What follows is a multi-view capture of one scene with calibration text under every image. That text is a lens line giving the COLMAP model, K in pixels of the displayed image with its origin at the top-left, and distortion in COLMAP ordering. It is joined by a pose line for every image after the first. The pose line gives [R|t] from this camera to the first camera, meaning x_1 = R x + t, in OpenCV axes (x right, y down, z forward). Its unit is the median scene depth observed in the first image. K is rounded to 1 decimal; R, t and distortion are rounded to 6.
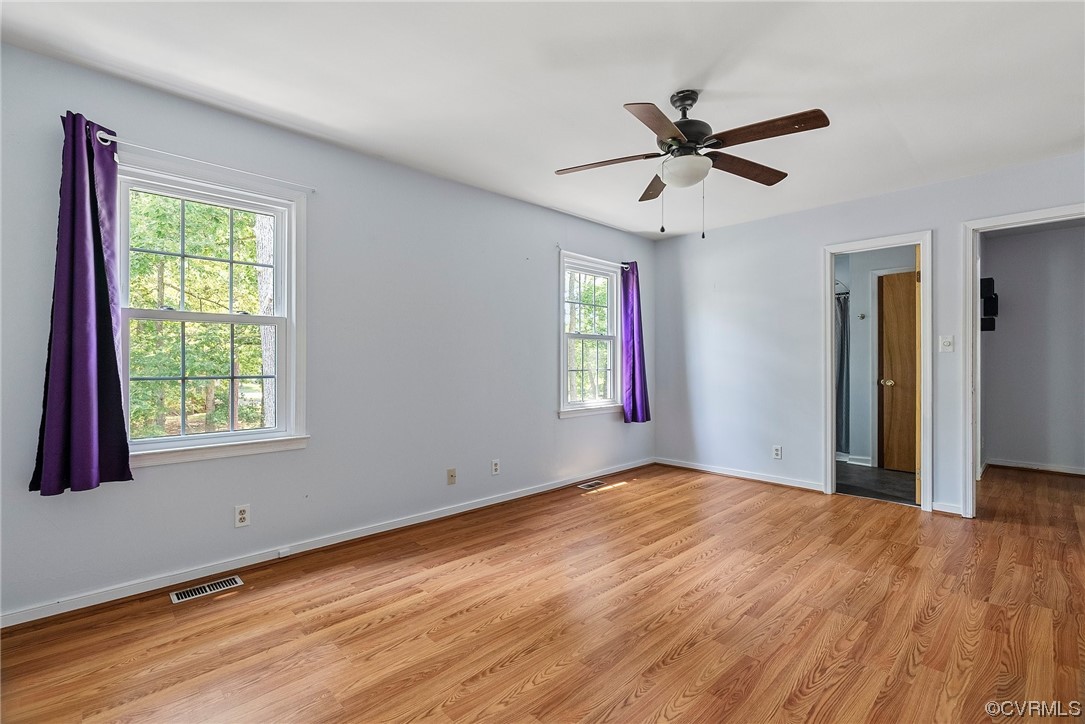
lens RADIAL K [[502.7, 0, 540.7], [0, 502.7, 357.3], [0, 0, 1]] dist [-0.002118, -0.001676]
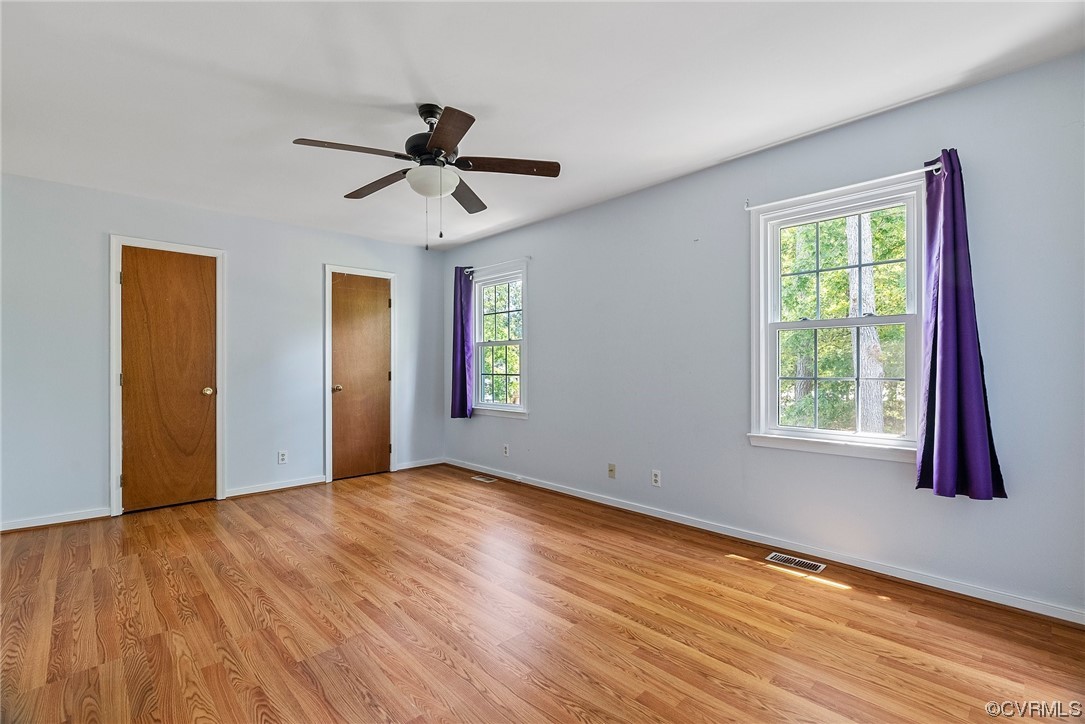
lens RADIAL K [[491.8, 0, 541.4], [0, 491.8, 370.9], [0, 0, 1]] dist [-0.004072, 0.000994]
pose [[-0.028763, 0.009302, -0.999543, 1.308890], [0.018275, 0.999794, 0.008779, 0.005871], [0.999419, -0.018014, -0.028927, 1.271127]]
